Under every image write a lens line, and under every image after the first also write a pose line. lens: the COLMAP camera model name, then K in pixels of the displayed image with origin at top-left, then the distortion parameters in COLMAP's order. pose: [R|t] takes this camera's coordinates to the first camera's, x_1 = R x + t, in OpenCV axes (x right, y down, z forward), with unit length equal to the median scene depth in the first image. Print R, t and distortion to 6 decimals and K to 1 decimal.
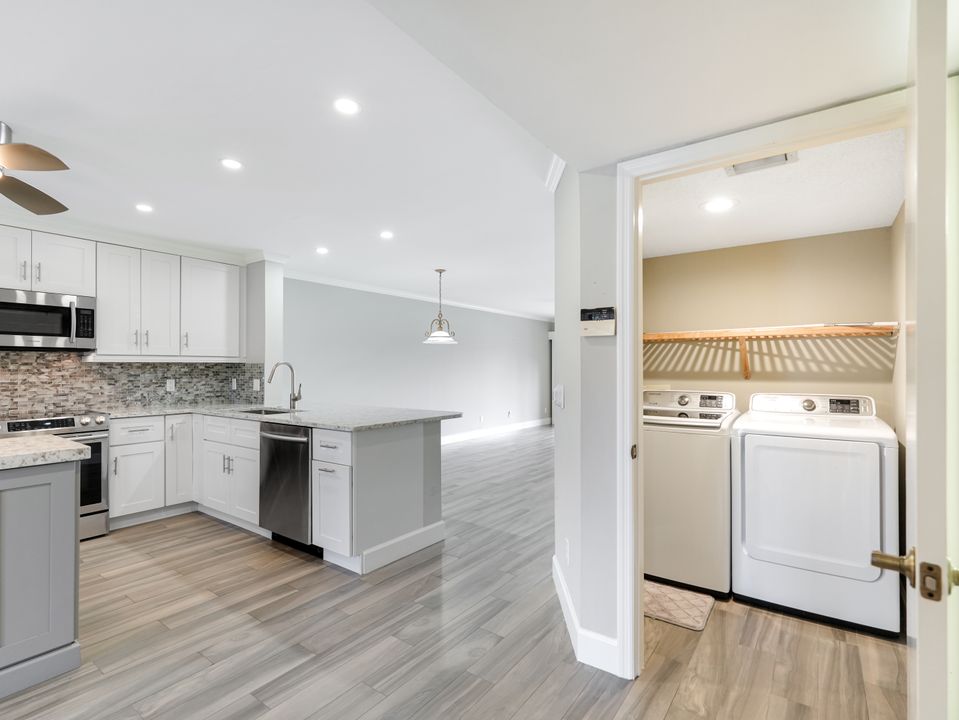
lens RADIAL K [[491.8, 0, 478.0], [0, 491.8, 350.2], [0, 0, 1]] dist [-0.000258, 0.000400]
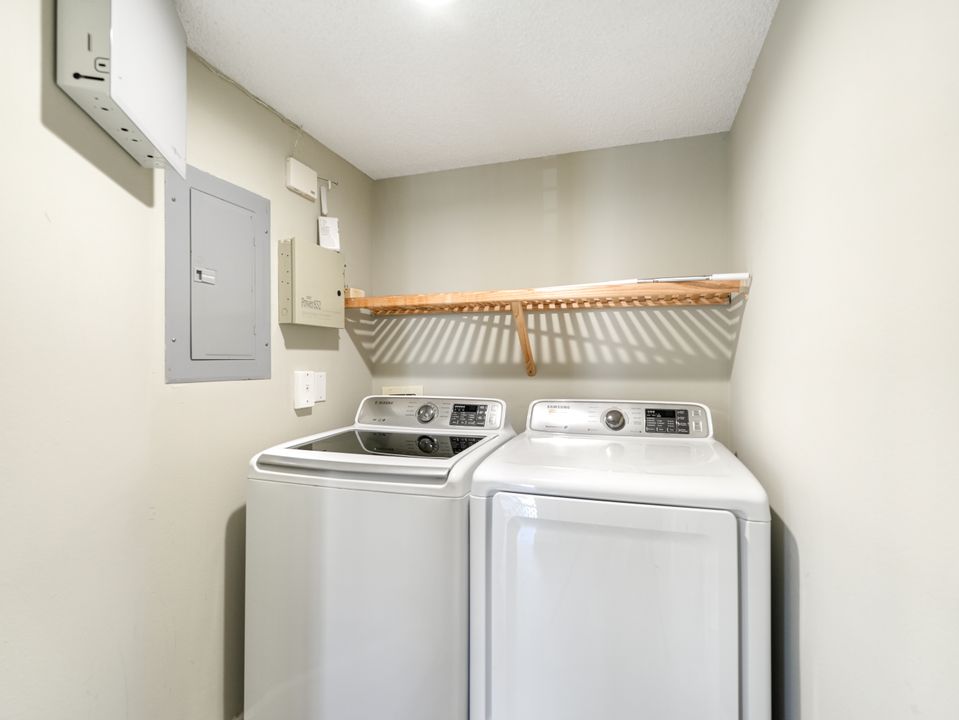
lens RADIAL K [[491.8, 0, 478.0], [0, 491.8, 350.2], [0, 0, 1]] dist [-0.000258, 0.000400]
pose [[0.956341, 0.006358, 0.292184, 0.339276], [-0.009278, 0.999920, 0.008608, 0.025286], [-0.292106, -0.010943, 0.956323, 0.479759]]
